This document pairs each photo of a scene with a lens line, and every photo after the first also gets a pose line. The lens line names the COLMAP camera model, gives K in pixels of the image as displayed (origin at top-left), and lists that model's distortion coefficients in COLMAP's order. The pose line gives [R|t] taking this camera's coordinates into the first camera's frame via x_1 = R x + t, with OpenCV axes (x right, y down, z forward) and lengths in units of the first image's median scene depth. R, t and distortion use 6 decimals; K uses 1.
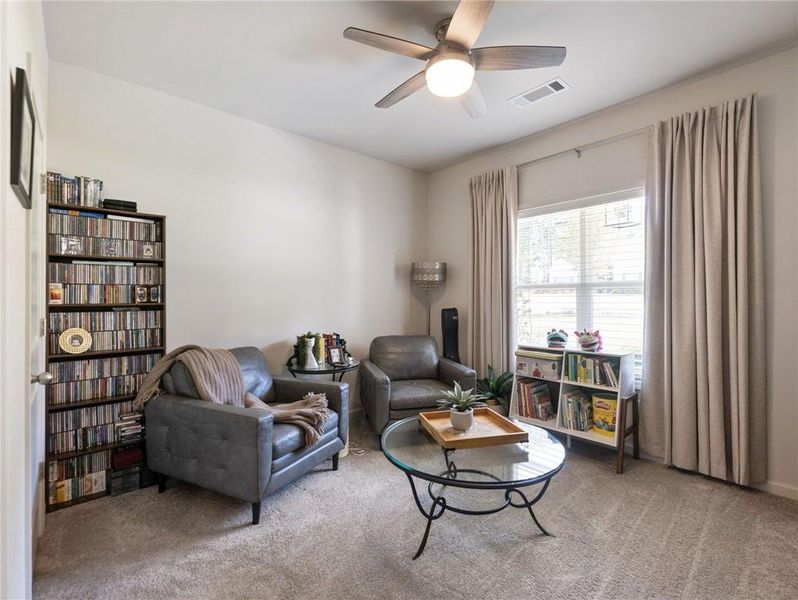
lens RADIAL K [[369.2, 0, 396.1], [0, 369.2, 297.9], [0, 0, 1]] dist [-0.000180, -0.000052]
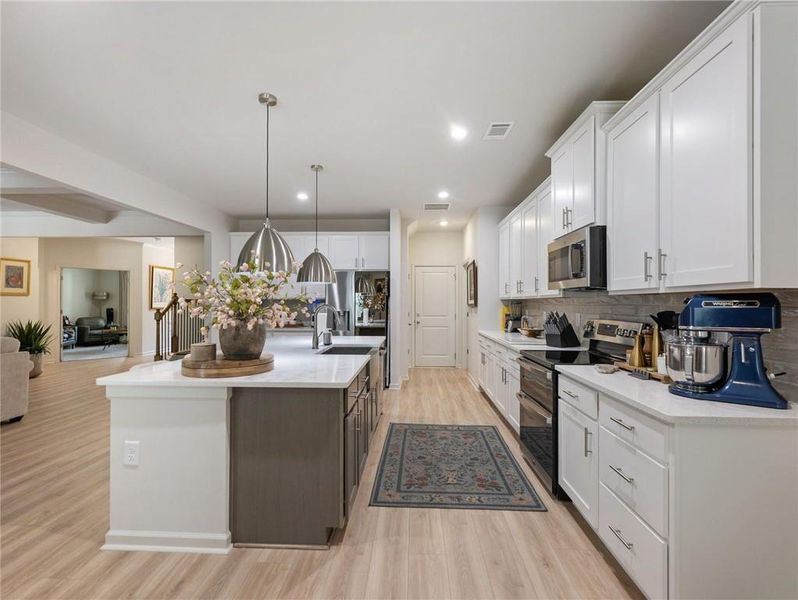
lens RADIAL K [[369.2, 0, 404.8], [0, 369.2, 303.6], [0, 0, 1]] dist [-0.000180, -0.000052]
pose [[0.684242, 0.004297, 0.729243, -0.502633], [-0.003212, 0.999991, -0.002879, -0.010404], [-0.729248, -0.000373, 0.684249, -3.487912]]
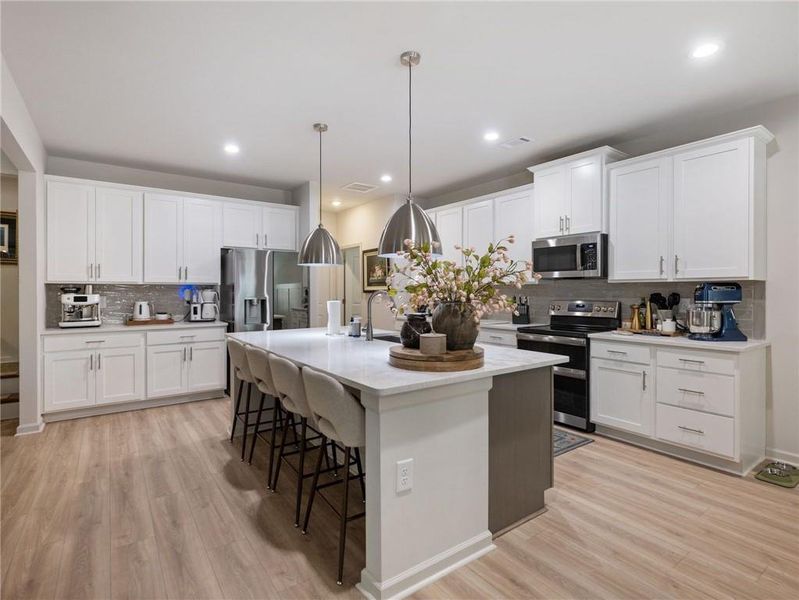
lens RADIAL K [[406.5, 0, 406.6], [0, 406.5, 292.5], [0, 0, 1]] dist [-0.006631, 0.002027]
pose [[0.082667, -0.003460, 0.996571, -0.933558], [0.003378, 0.999989, 0.003192, -0.007949], [-0.996572, 0.003103, 0.082678, -2.734019]]
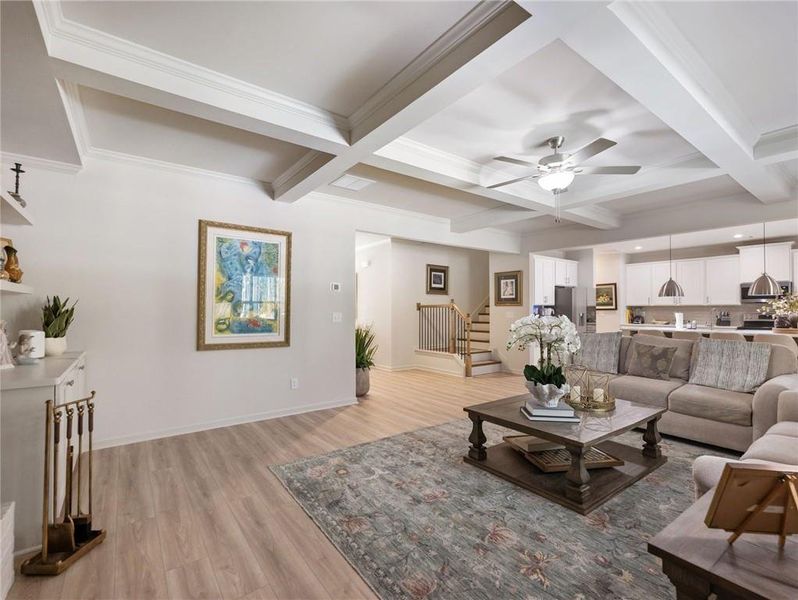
lens RADIAL K [[369.2, 0, 397.7], [0, 369.2, 301.6], [0, 0, 1]] dist [-0.000180, -0.000052]
pose [[0.076570, 0.027924, 0.996673, -2.242124], [0.002057, 0.999601, -0.028164, 0.009809], [-0.997062, 0.004207, 0.076482, -0.841361]]
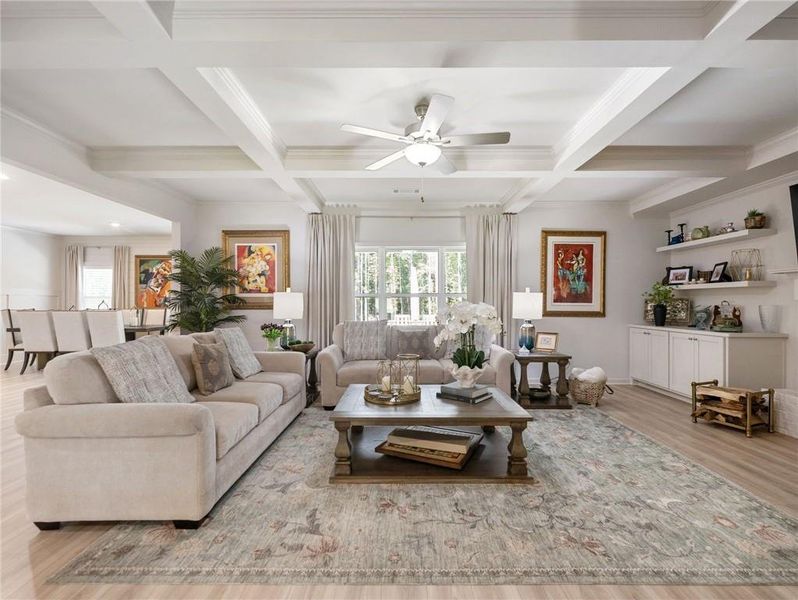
lens RADIAL K [[369.2, 0, 396.4], [0, 369.2, 299.2], [0, 0, 1]] dist [-0.000180, -0.000052]
pose [[-0.654370, 0.000587, -0.756174, -0.398742], [0.002413, 0.999996, -0.001313, 0.011845], [0.756171, -0.002684, -0.654369, -0.636327]]
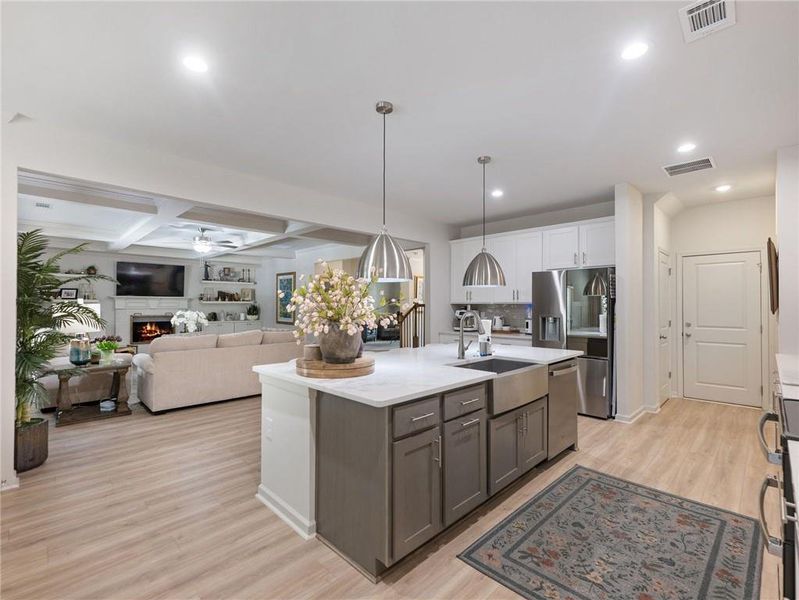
lens RADIAL K [[373.5, 0, 400.9], [0, 373.5, 304.4], [0, 0, 1]] dist [-0.000469, -0.000543]
pose [[0.997654, 0.006584, 0.068143, -0.119803], [-0.006124, 0.999957, -0.006965, -0.017665], [-0.068186, 0.006531, 0.997651, -3.541926]]
